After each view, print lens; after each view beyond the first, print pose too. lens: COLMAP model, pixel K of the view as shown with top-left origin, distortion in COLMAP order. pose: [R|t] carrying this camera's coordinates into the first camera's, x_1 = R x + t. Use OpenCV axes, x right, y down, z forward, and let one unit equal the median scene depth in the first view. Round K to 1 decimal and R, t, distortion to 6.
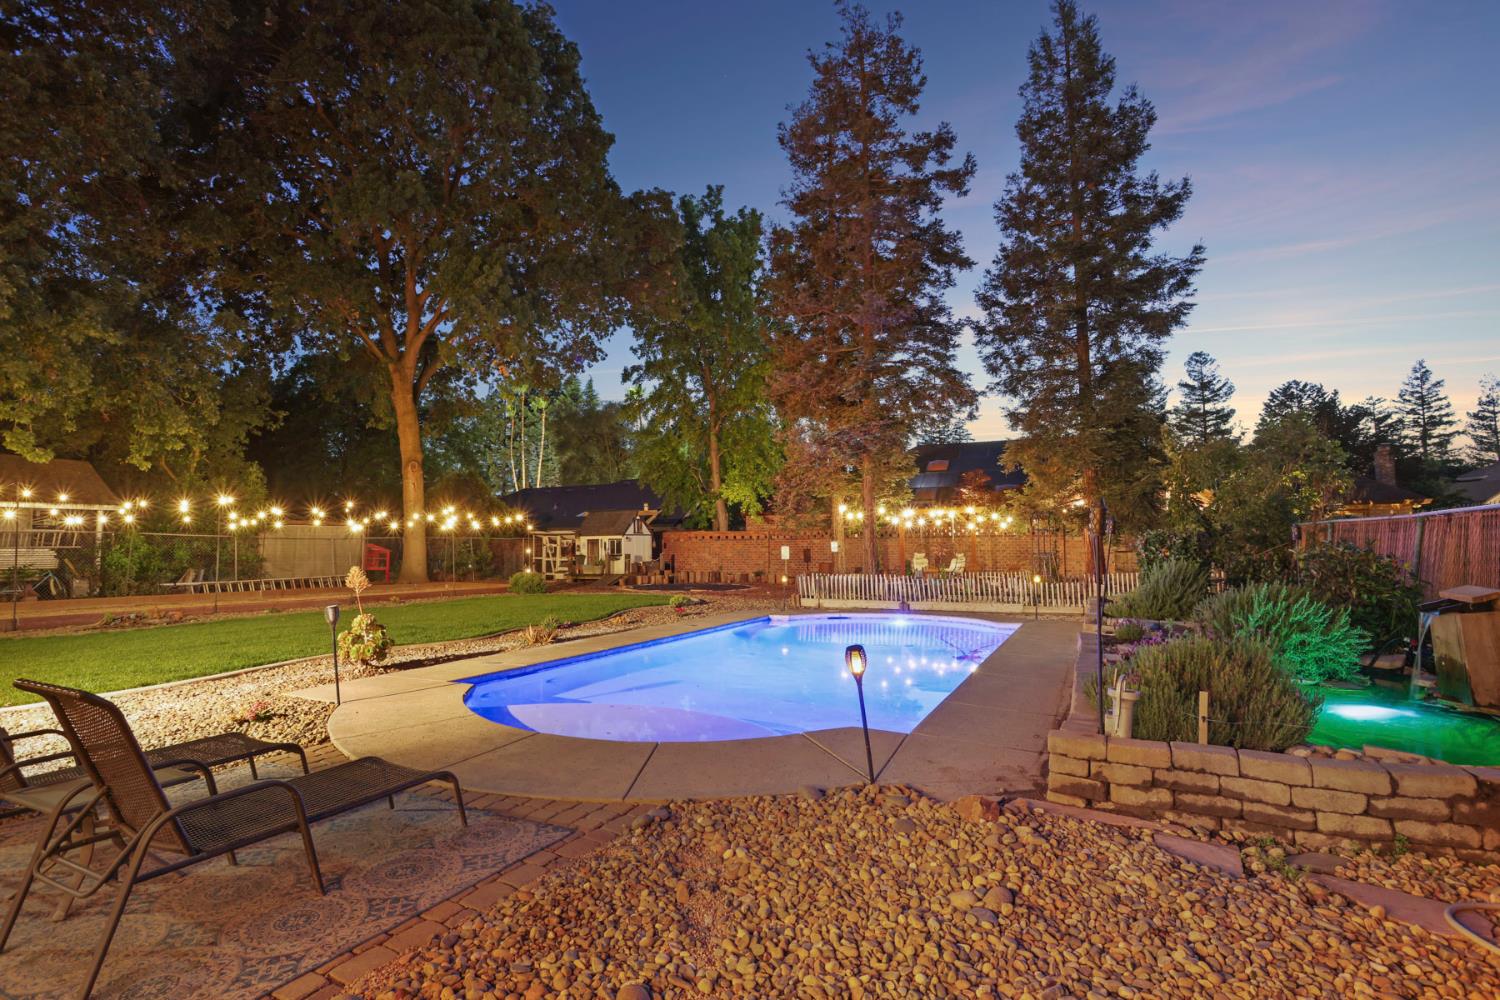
lens RADIAL K [[730.5, 0, 749.8], [0, 730.5, 502.3], [0, 0, 1]] dist [-0.002420, 0.000244]
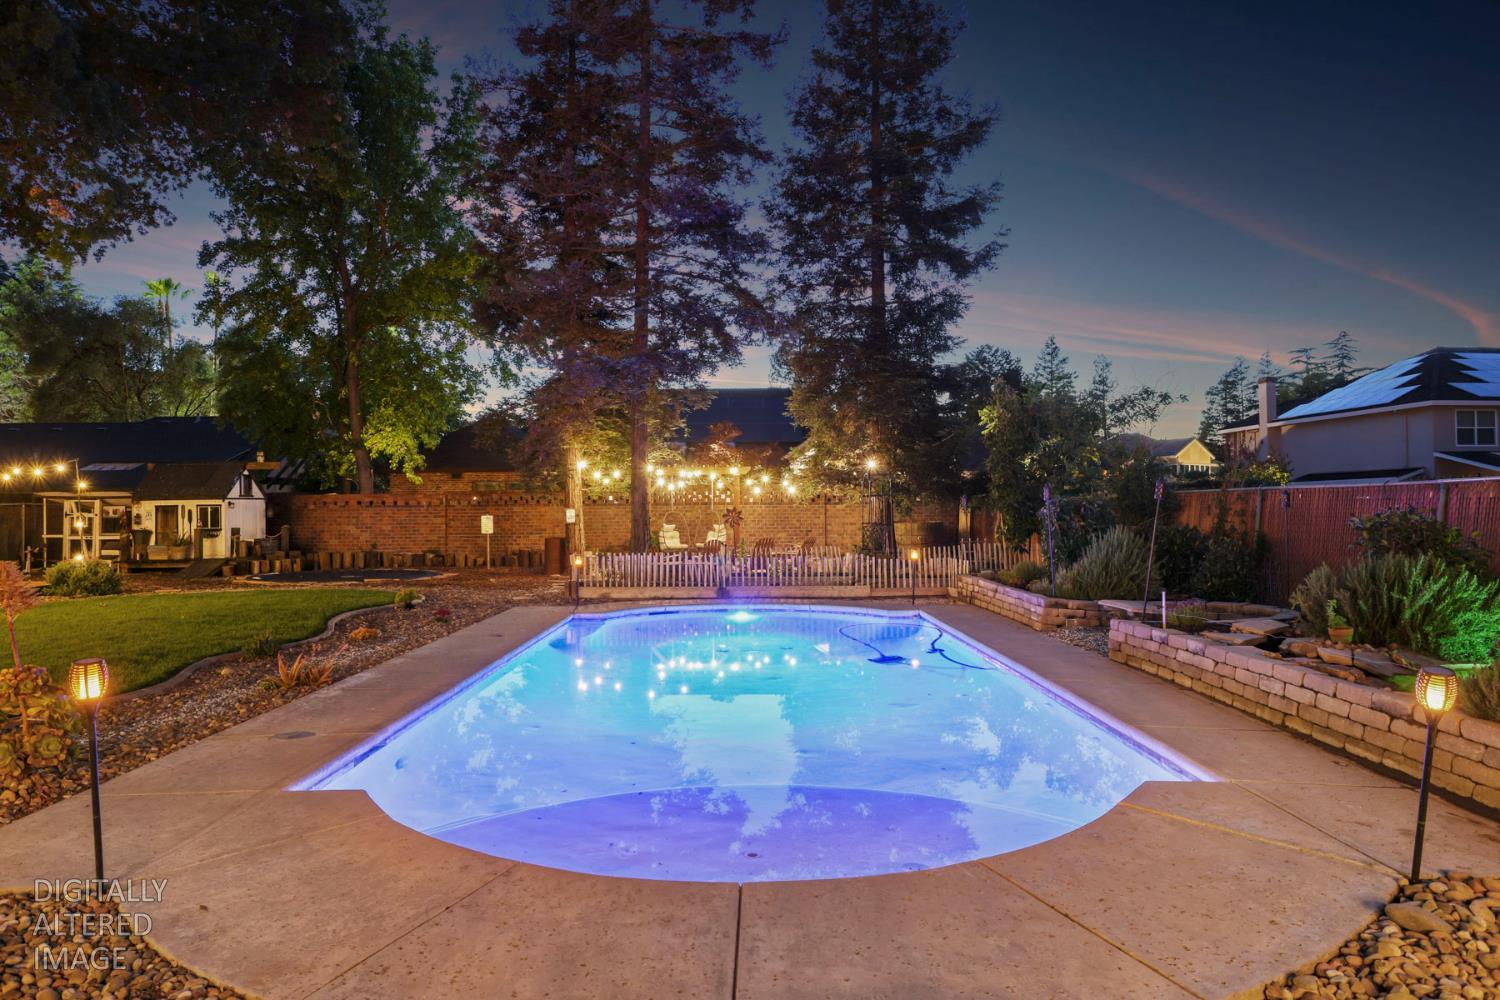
lens RADIAL K [[890.2, 0, 747.5], [0, 890.2, 501.8], [0, 0, 1]] dist [-0.005600, 0.004986]
pose [[0.903303, 0.003673, 0.428987, -0.090441], [-0.023267, 0.998911, 0.040439, 0.004337], [-0.428371, -0.046510, 0.902405, 0.082322]]
